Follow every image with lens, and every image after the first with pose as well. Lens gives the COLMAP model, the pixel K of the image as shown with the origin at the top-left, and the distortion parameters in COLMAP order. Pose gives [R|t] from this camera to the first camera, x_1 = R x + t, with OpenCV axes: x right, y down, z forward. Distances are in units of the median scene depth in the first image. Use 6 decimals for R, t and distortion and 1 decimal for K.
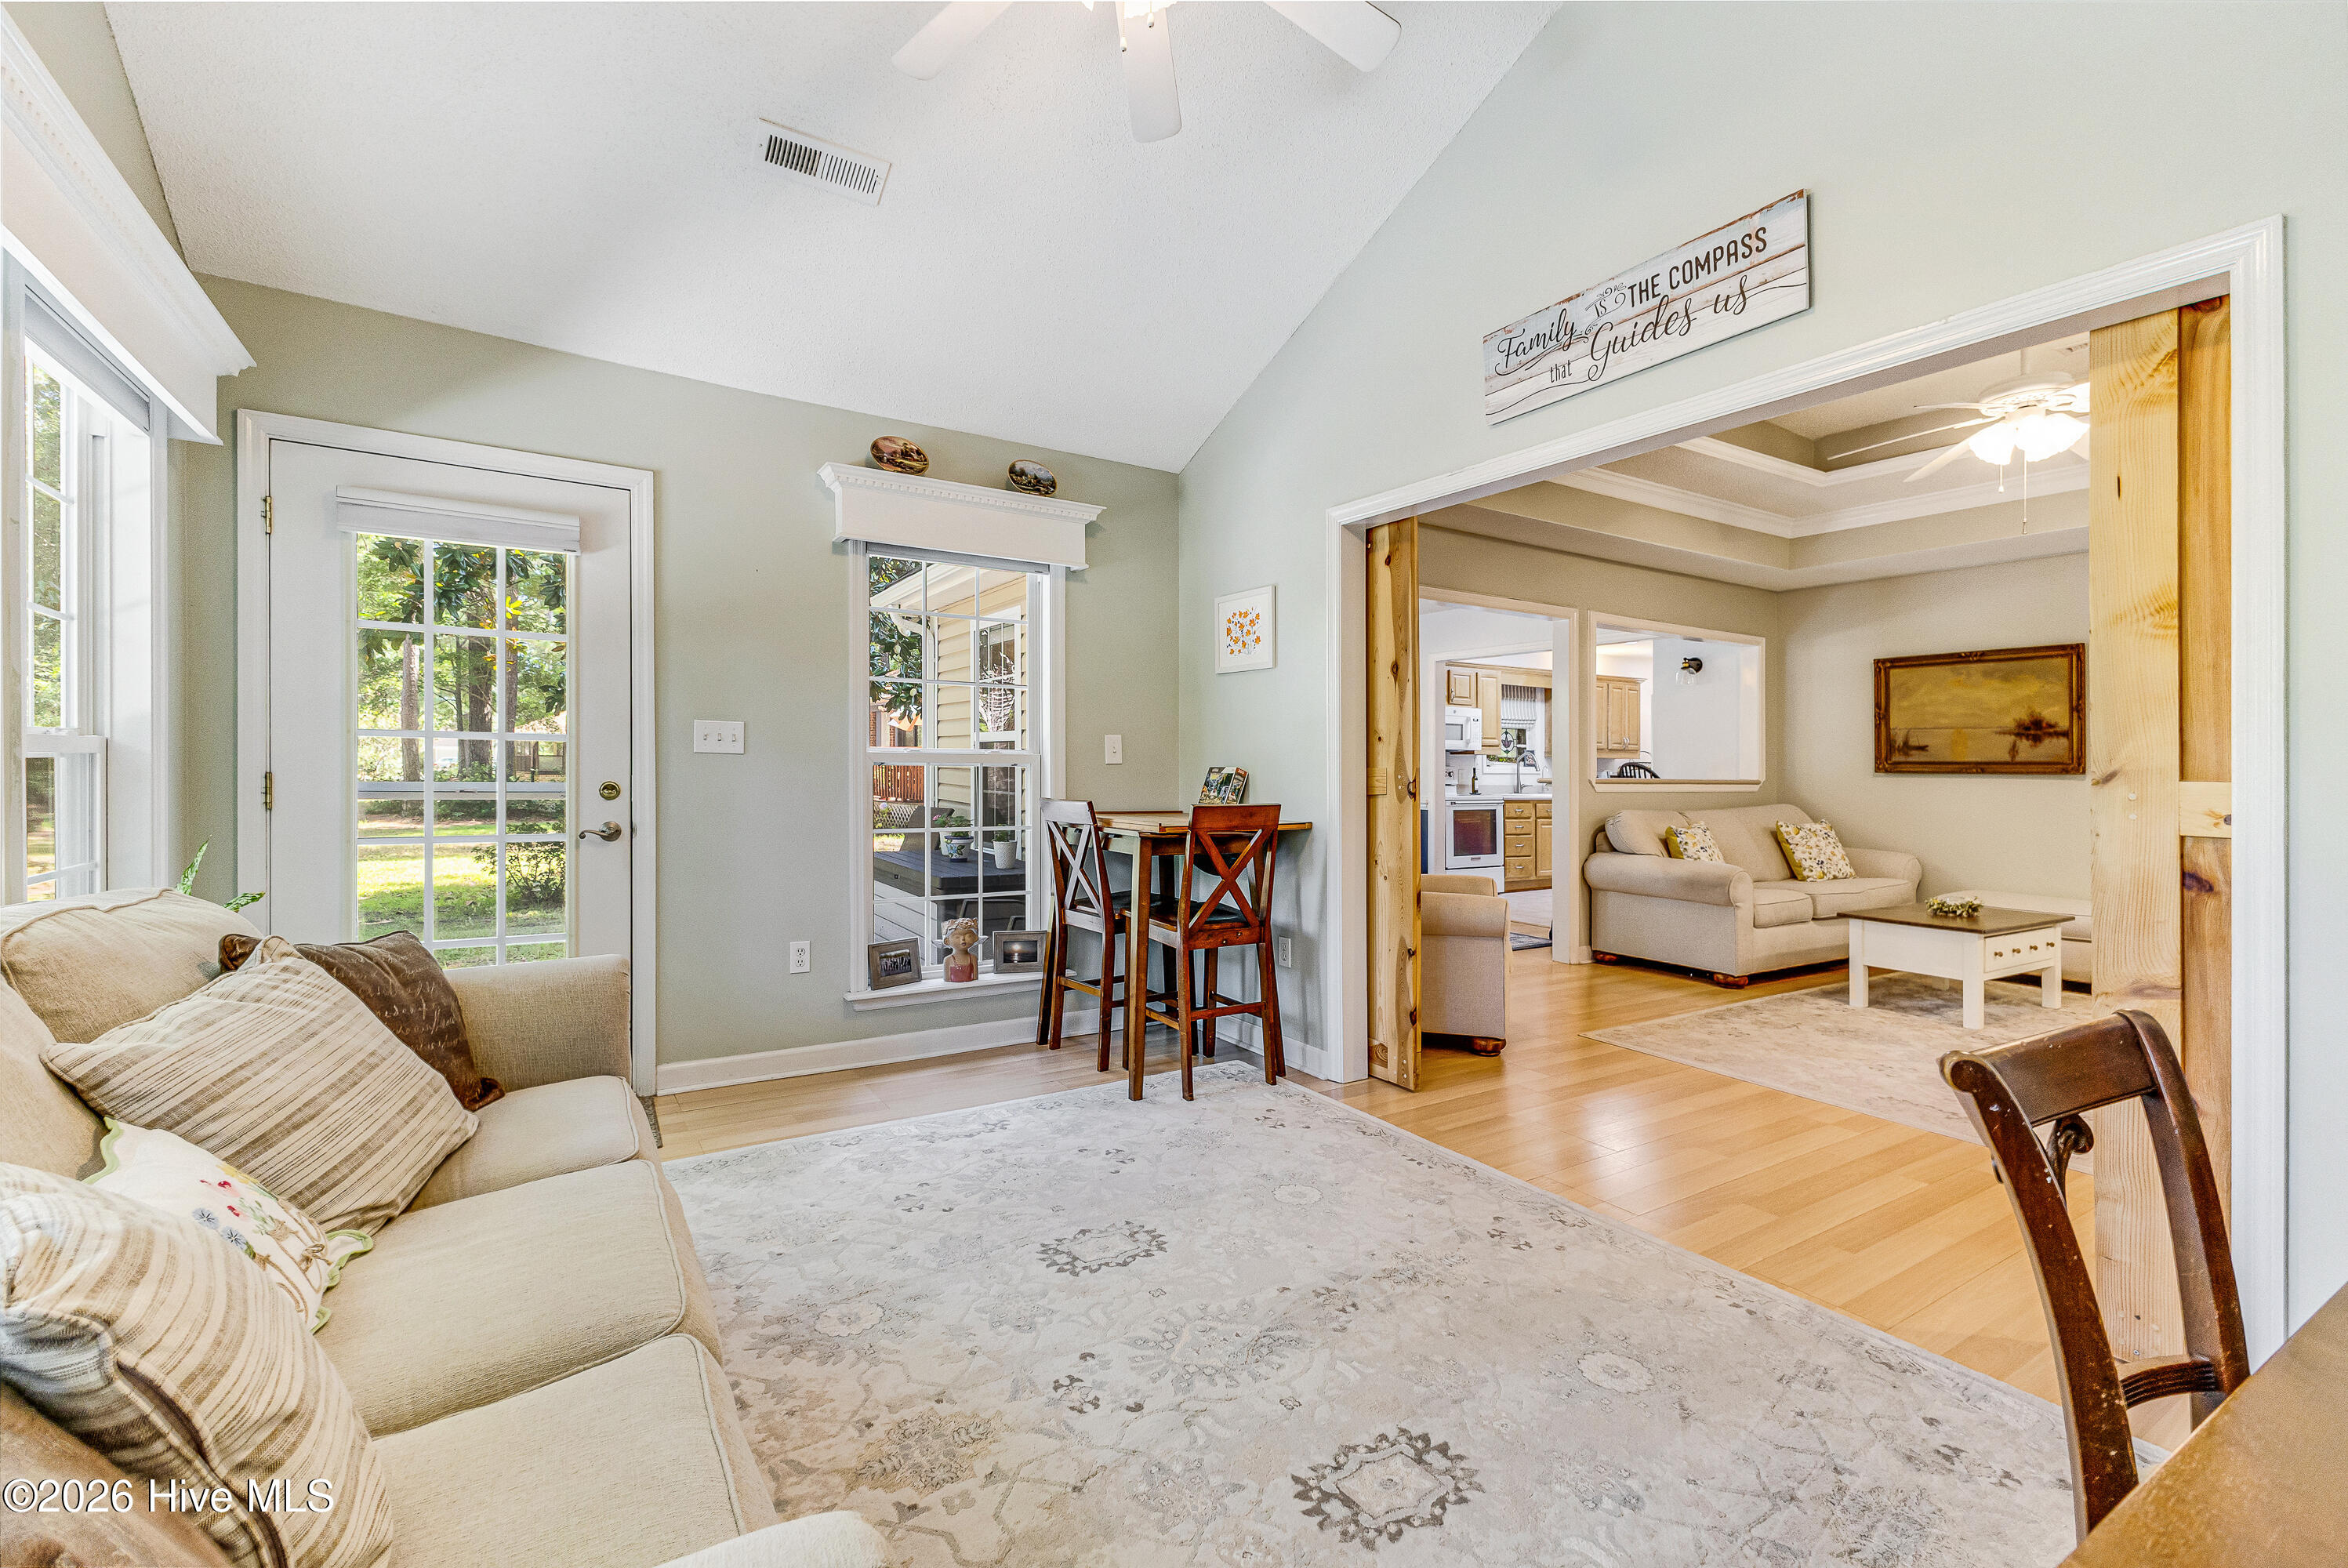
lens RADIAL K [[1029.9, 0, 1176.5], [0, 1029.9, 775.1], [0, 0, 1]] dist [0.023004, 0.000241]
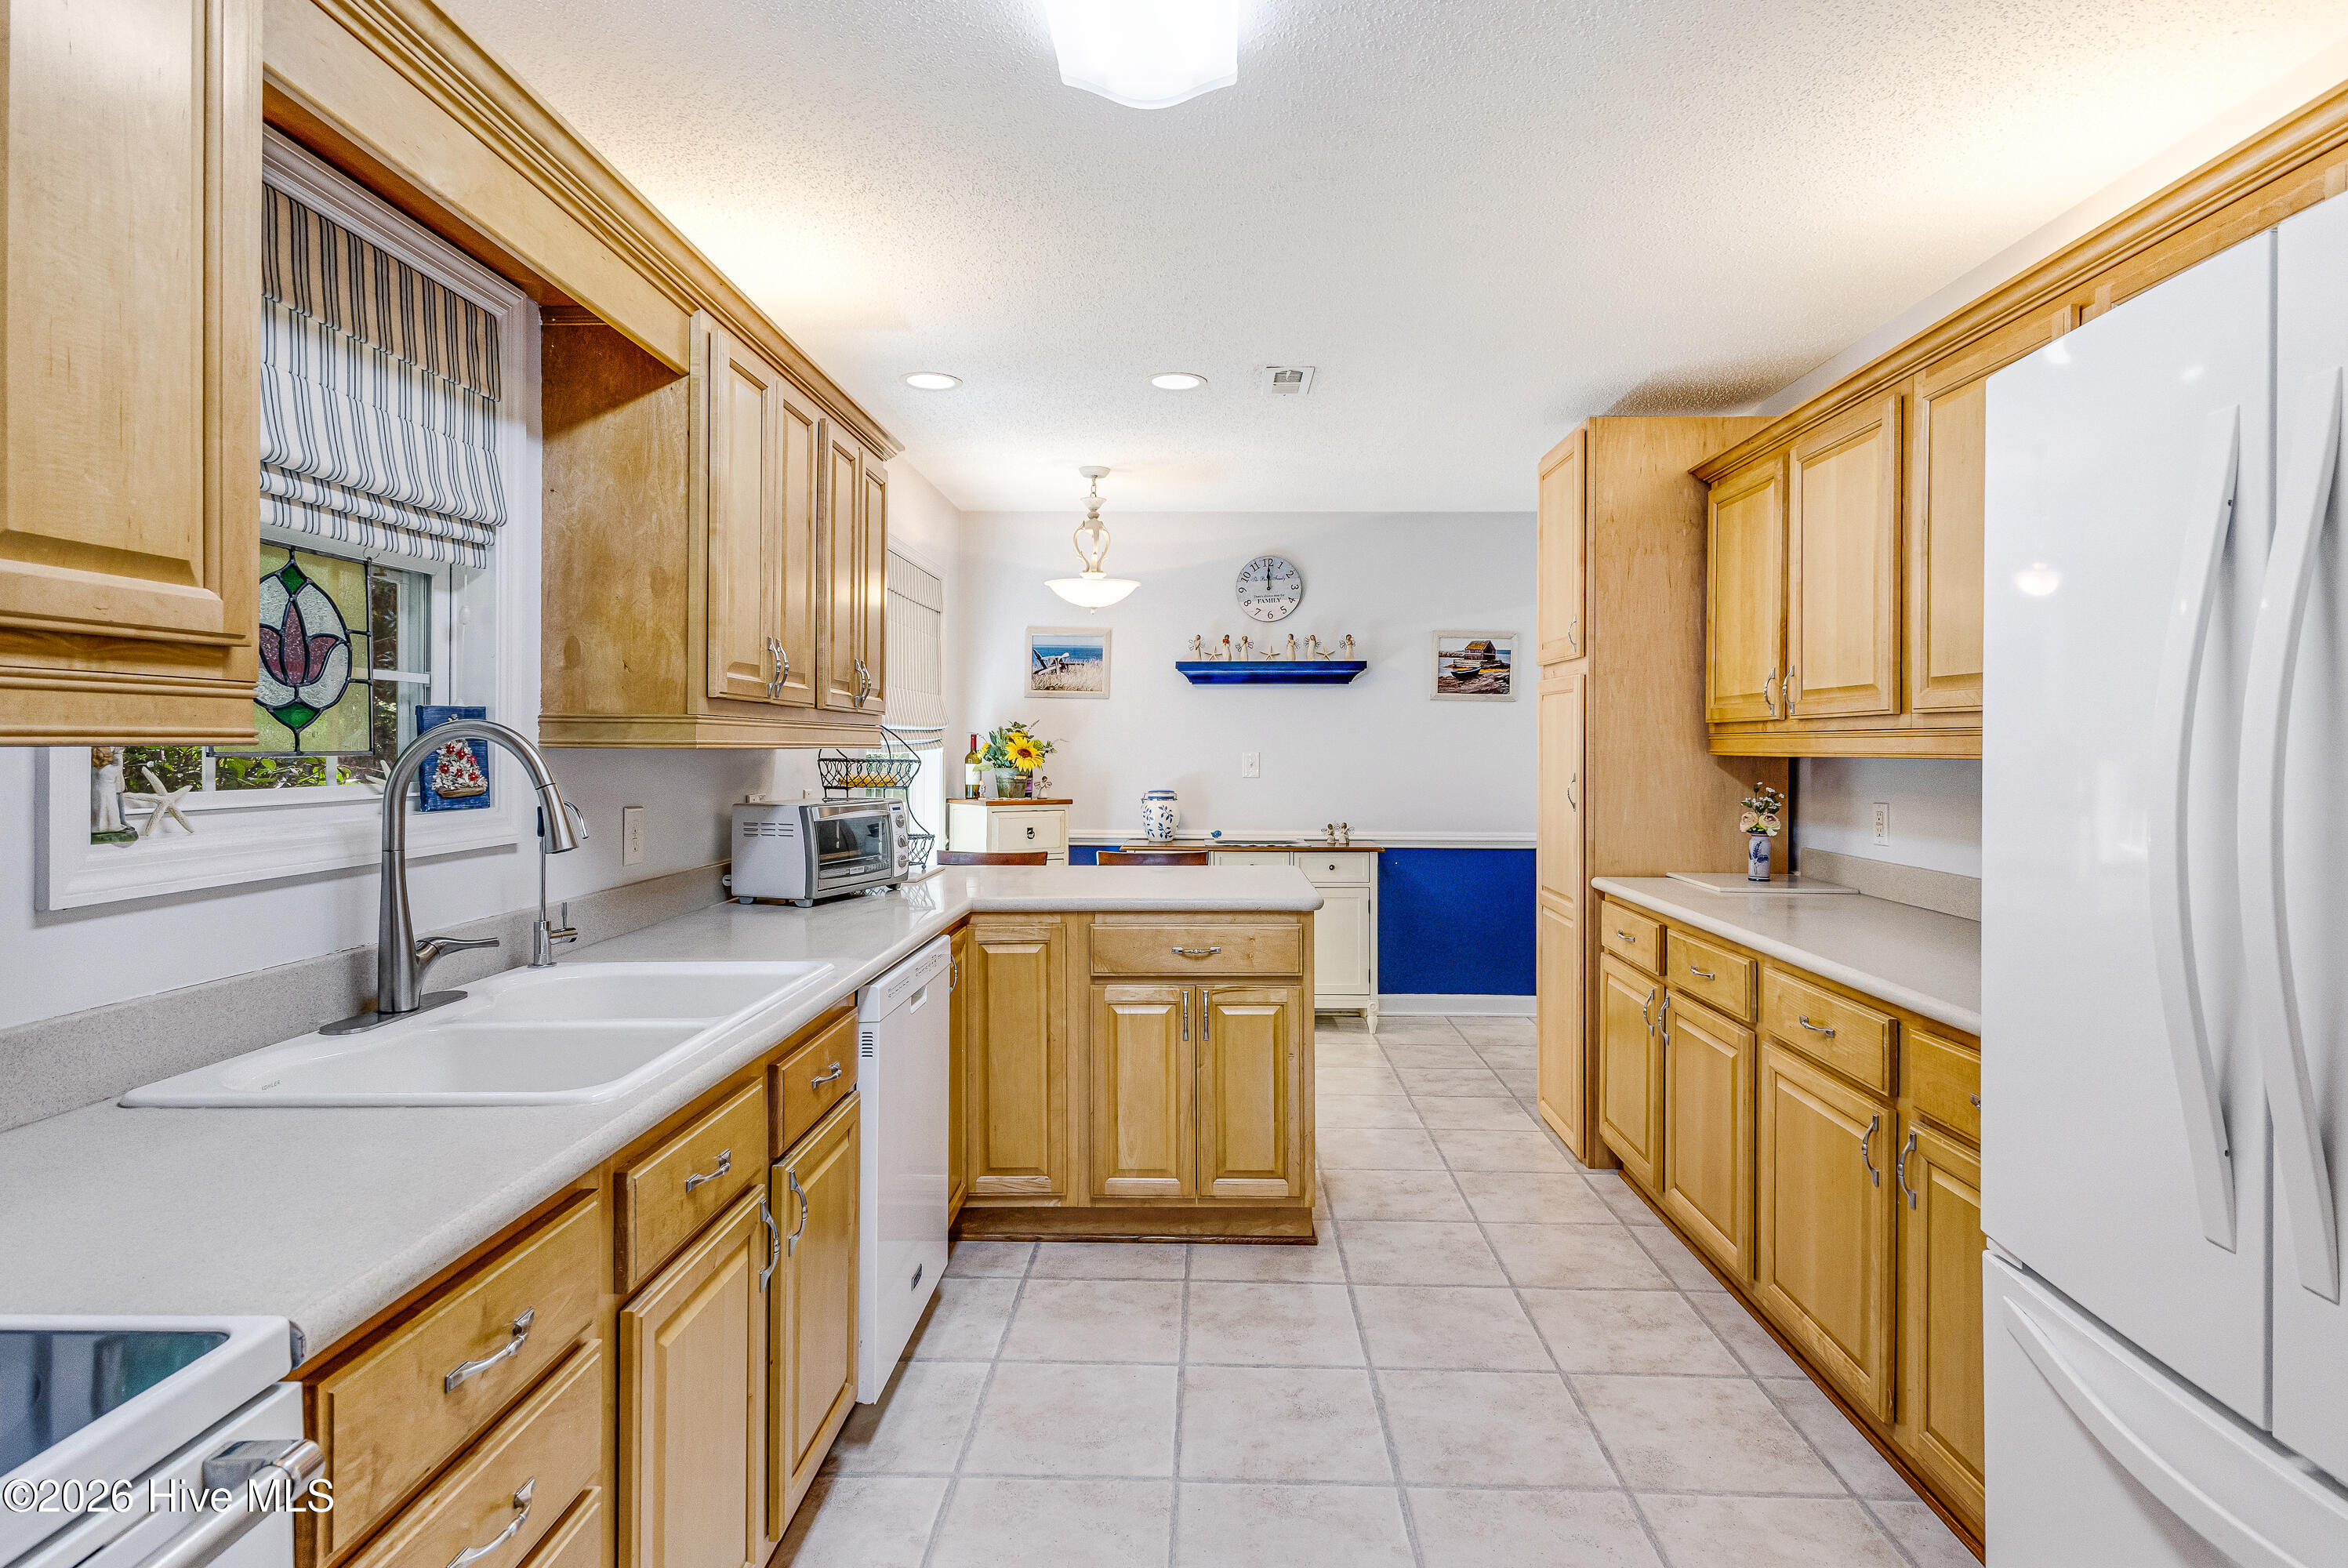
lens RADIAL K [[1197.7, 0, 1170.8], [0, 1197.7, 721.9], [0, 0, 1]] dist [0.007829, 0.000761]
pose [[0.558033, 0.012323, 0.829727, 0.256346], [-0.000544, 0.999895, -0.014484, -0.019297], [-0.829818, 0.007631, 0.557981, 0.822877]]
